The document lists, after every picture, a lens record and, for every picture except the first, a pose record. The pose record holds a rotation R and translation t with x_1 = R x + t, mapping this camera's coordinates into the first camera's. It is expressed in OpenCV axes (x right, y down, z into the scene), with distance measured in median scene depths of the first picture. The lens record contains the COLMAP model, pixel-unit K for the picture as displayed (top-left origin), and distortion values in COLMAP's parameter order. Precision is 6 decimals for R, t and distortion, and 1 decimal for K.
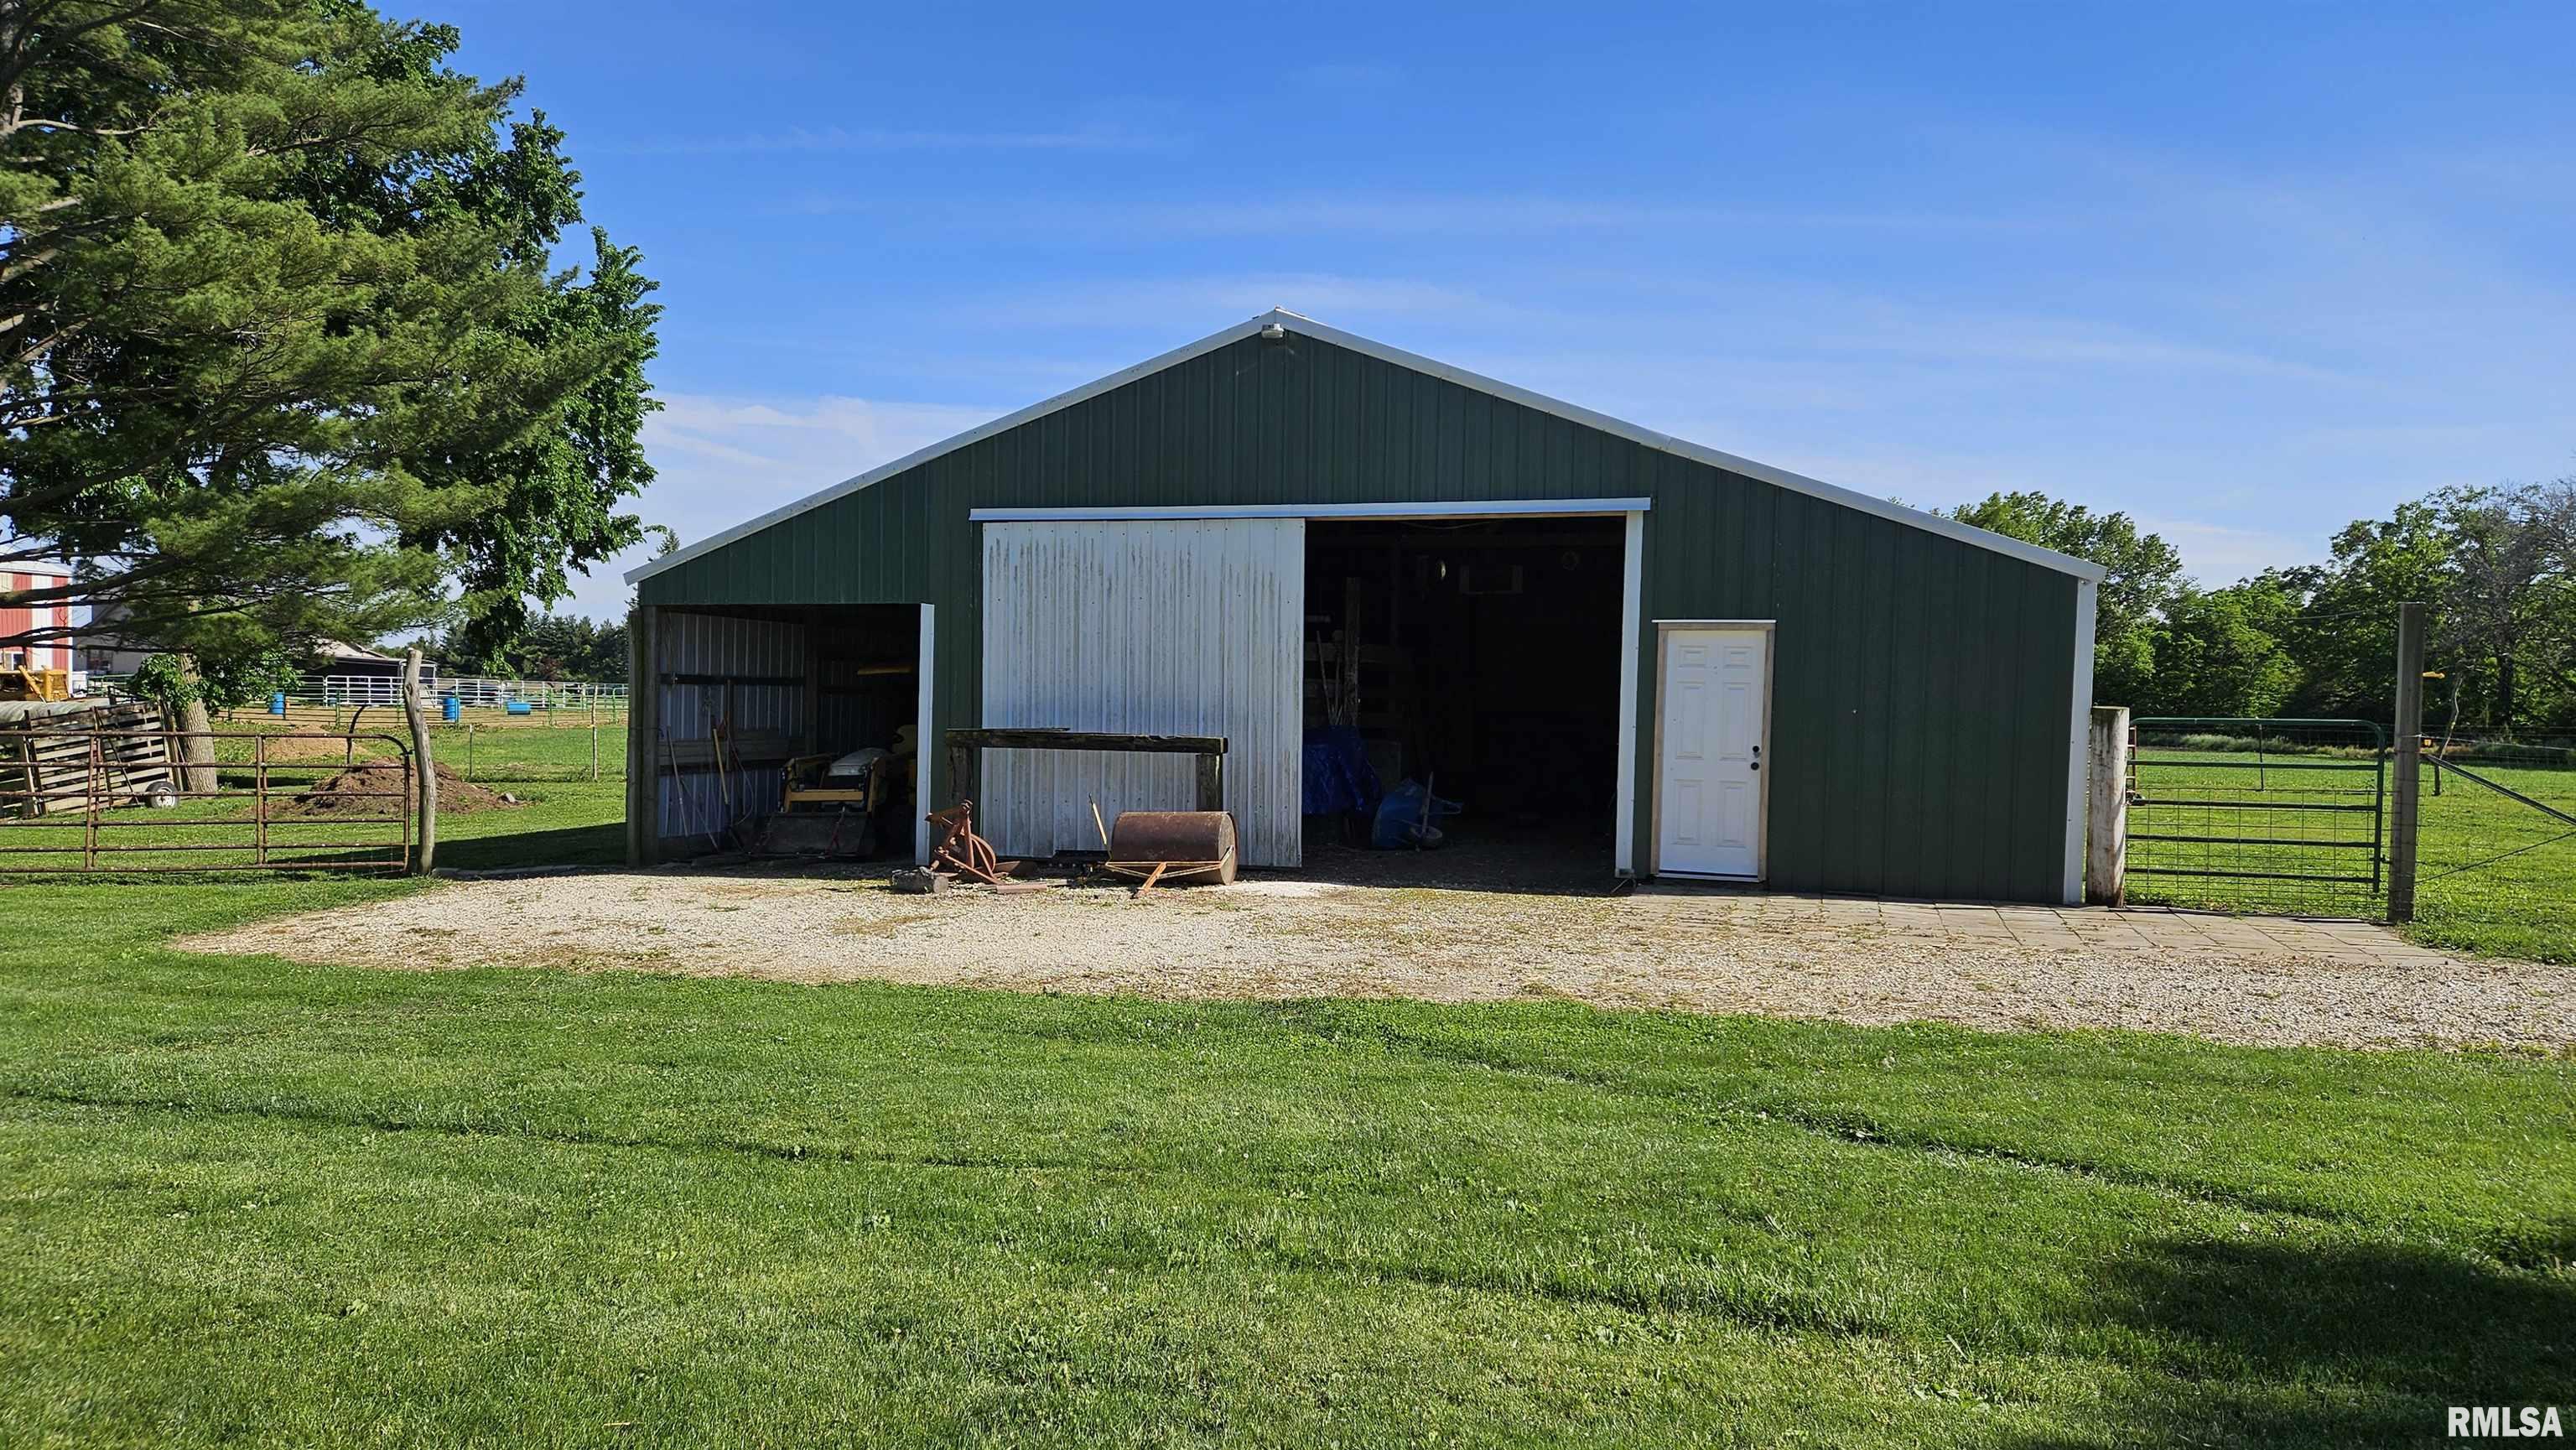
lens RADIAL K [[1699.4, 0, 1304.2], [0, 1699.4, 745.1], [0, 0, 1]] dist [0.066497, -0.049662]
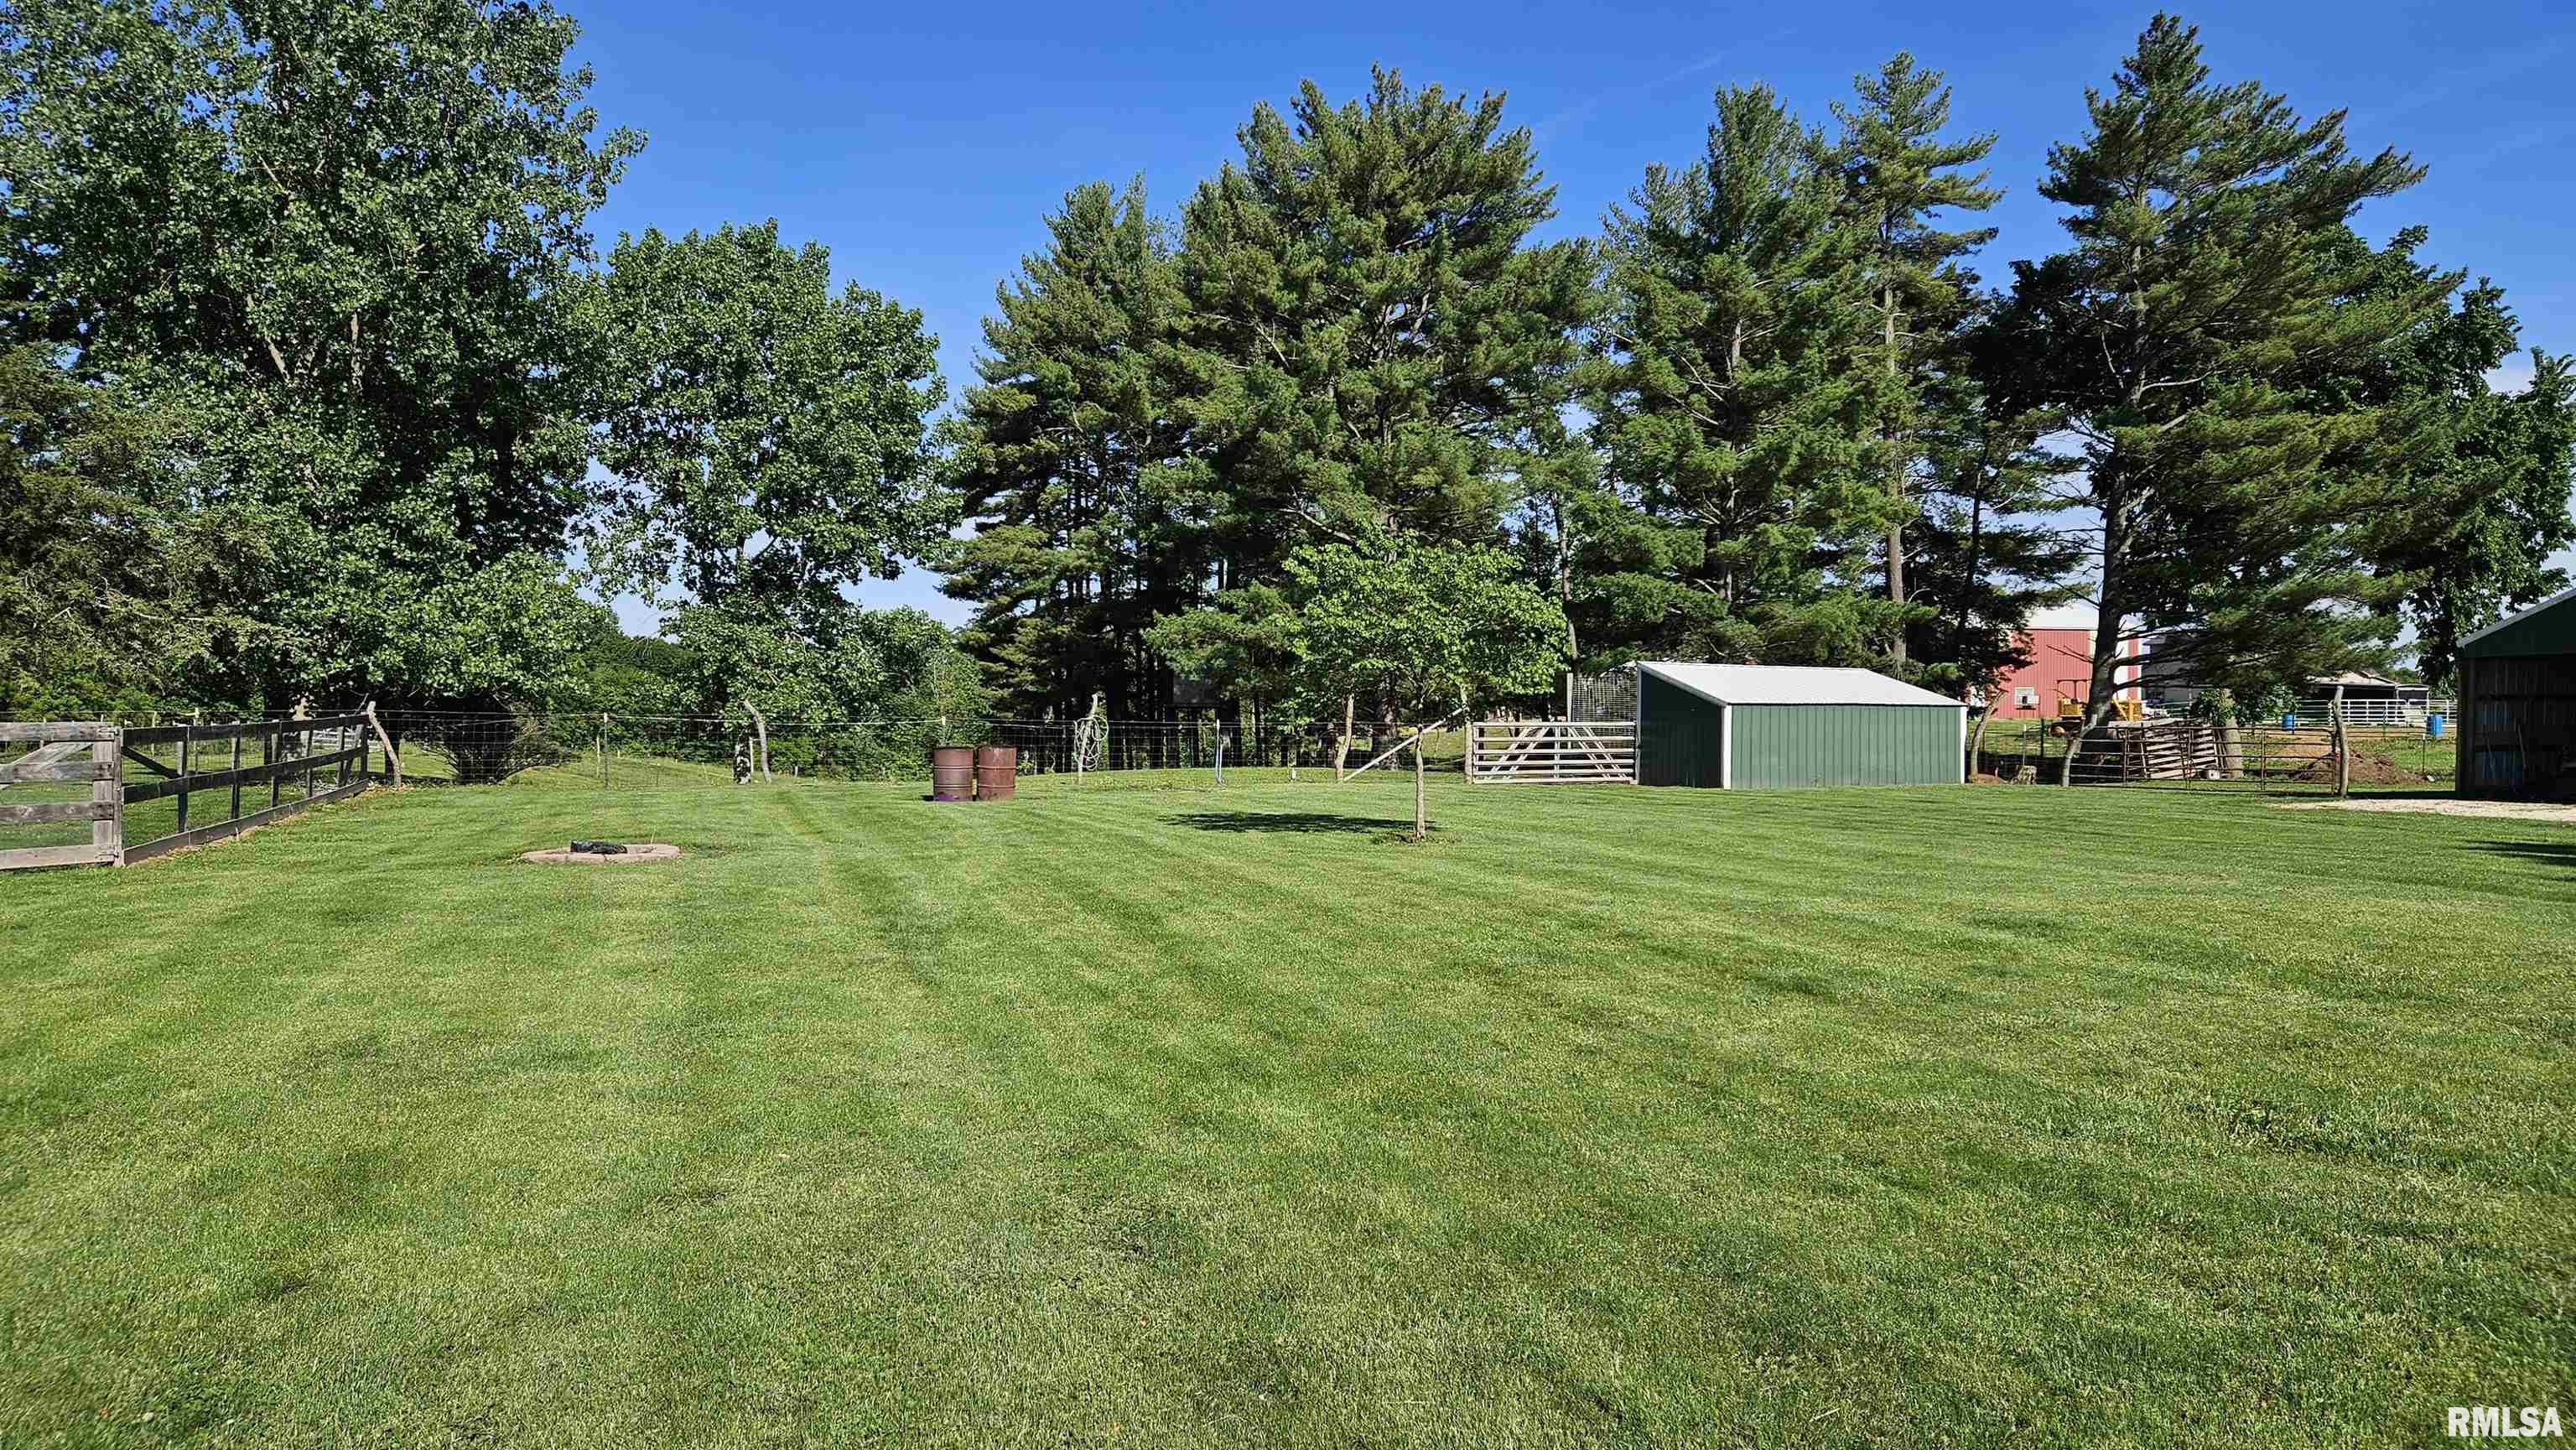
lens RADIAL K [[1699.4, 0, 1310.9], [0, 1699.4, 761.3], [0, 0, 1]] dist [0.066497, -0.049662]
pose [[0.491048, 0.009323, -0.871083, 0.294307], [-0.013474, 0.999904, 0.003106, 0.018994], [0.871028, 0.010212, 0.491126, -0.465306]]
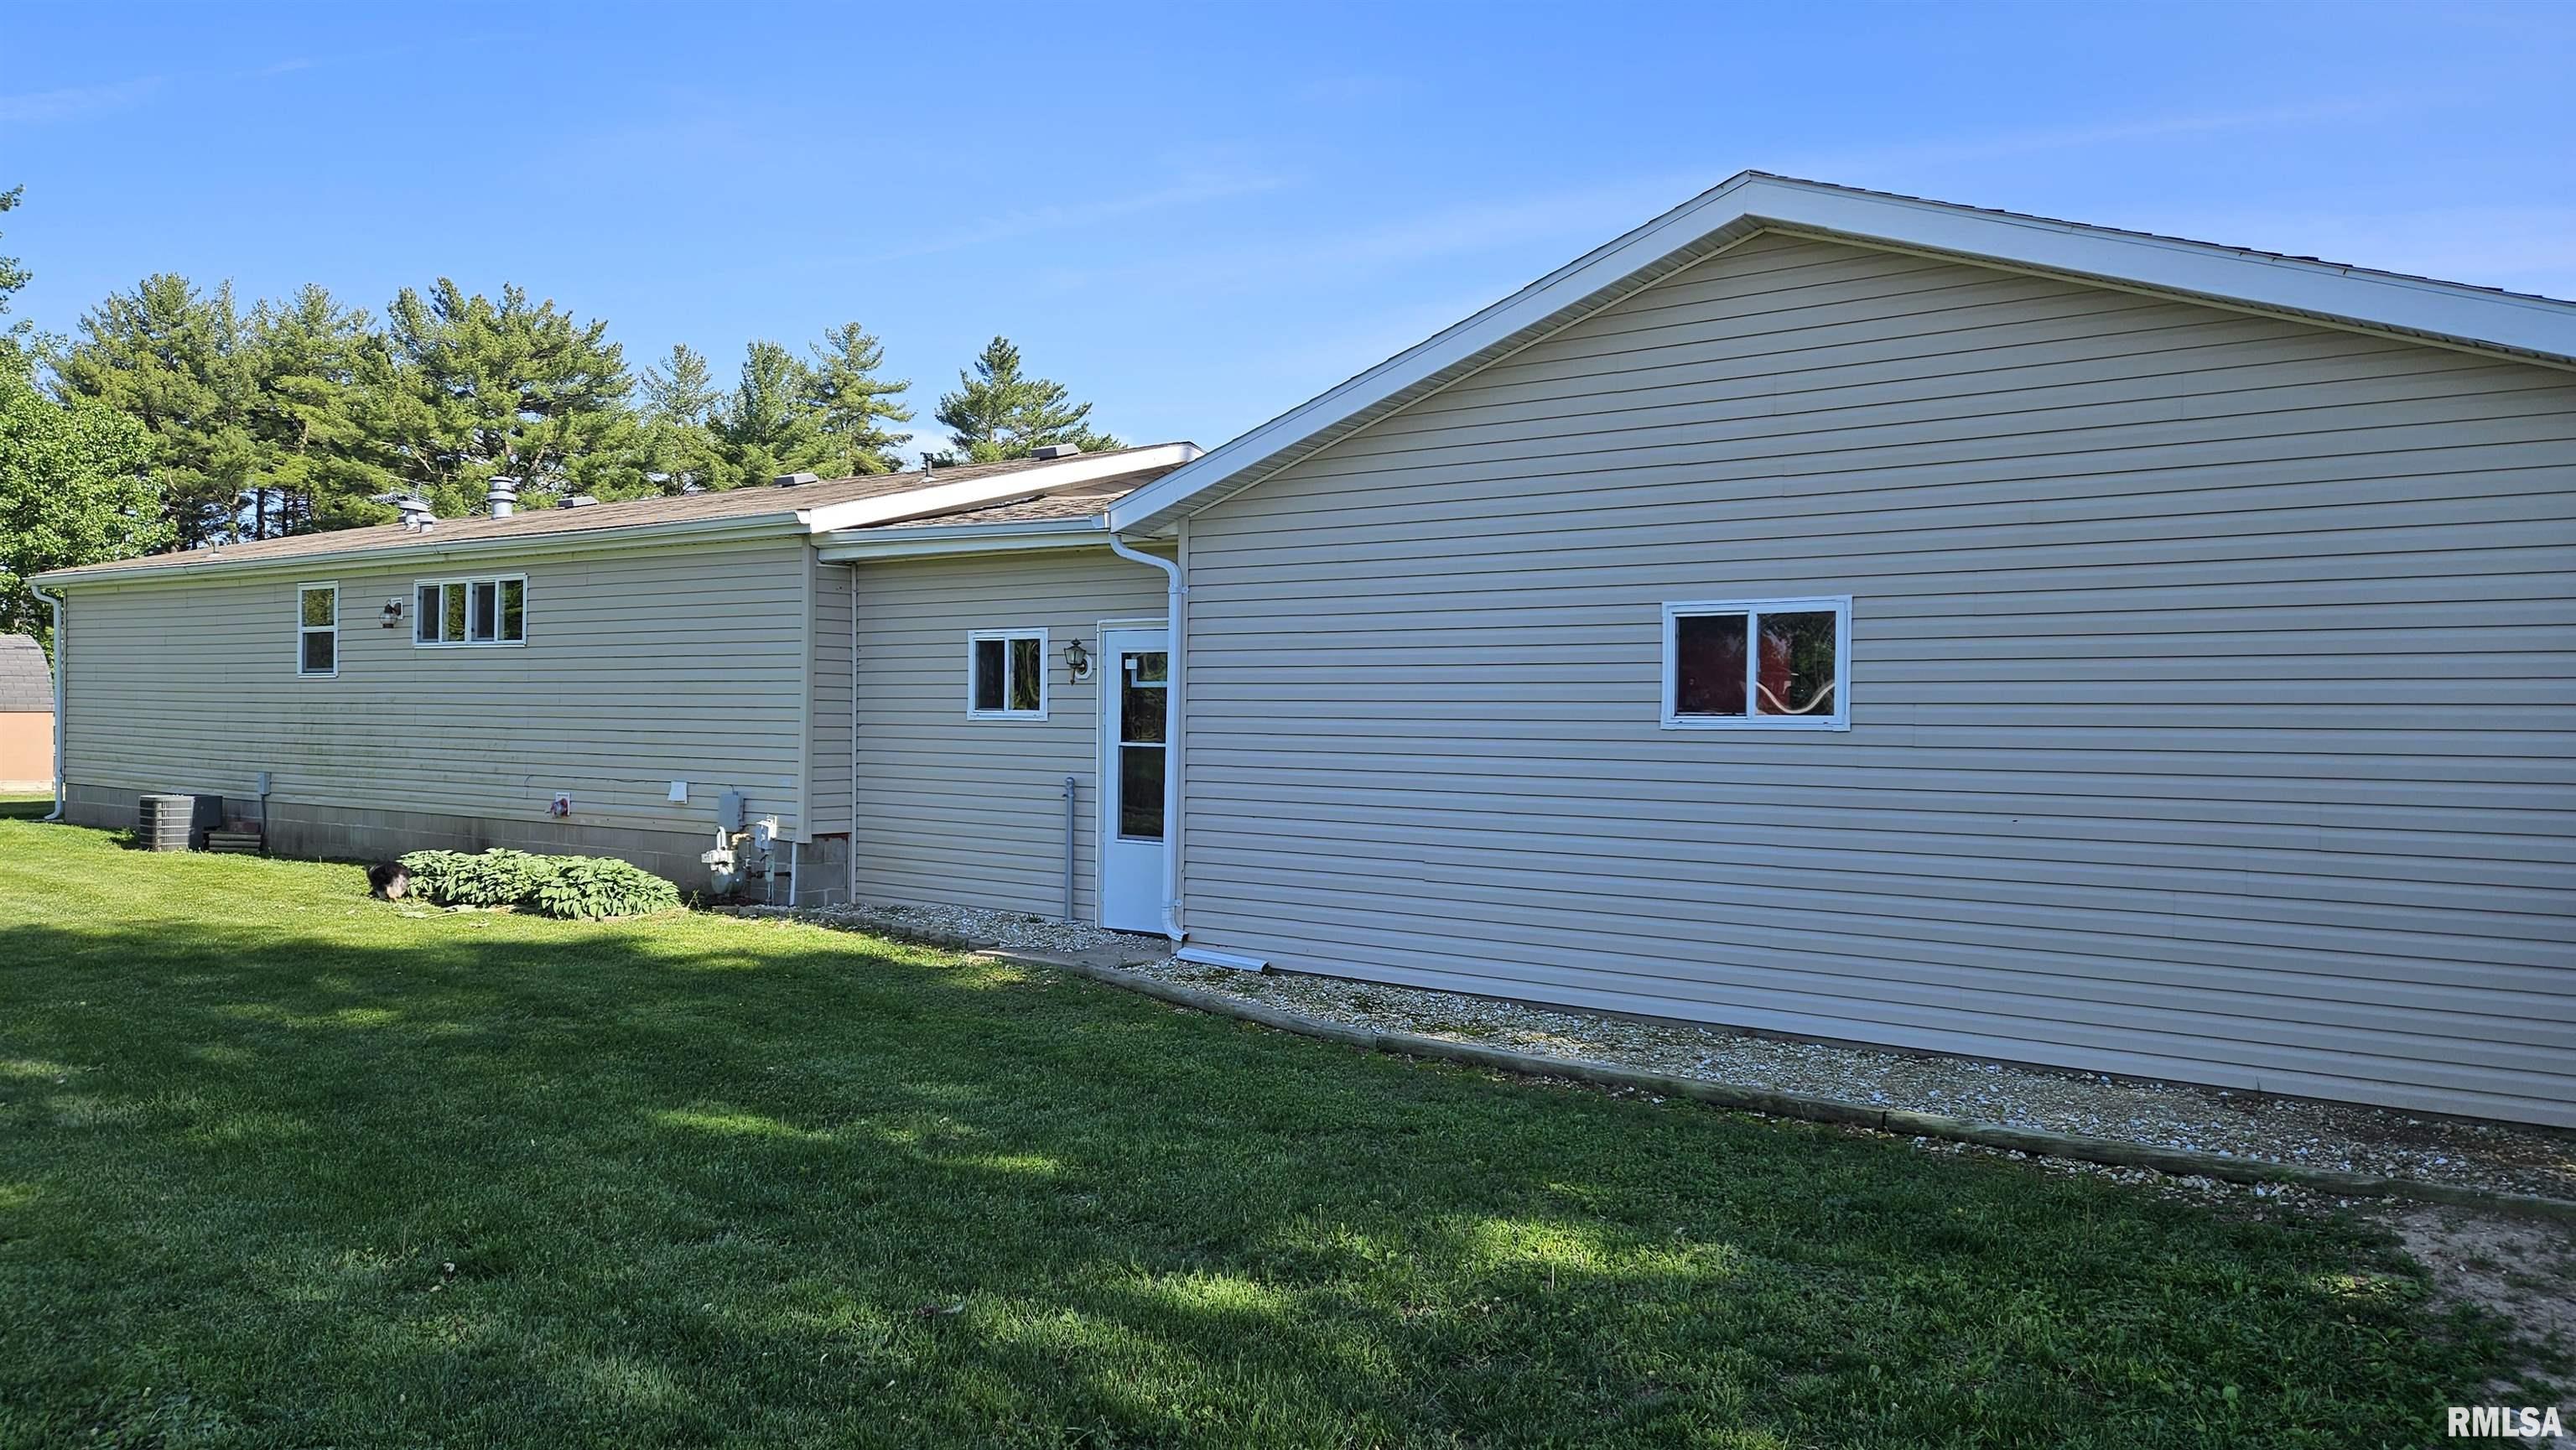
lens RADIAL K [[1699.4, 0, 1279.2], [0, 1699.4, 720.6], [0, 0, 1]] dist [0.066497, -0.049662]
pose [[0.900114, -0.017877, -0.435287, 0.844449], [0.001586, 0.999286, -0.037760, 0.053936], [0.435651, 0.033298, 0.899499, -1.222511]]
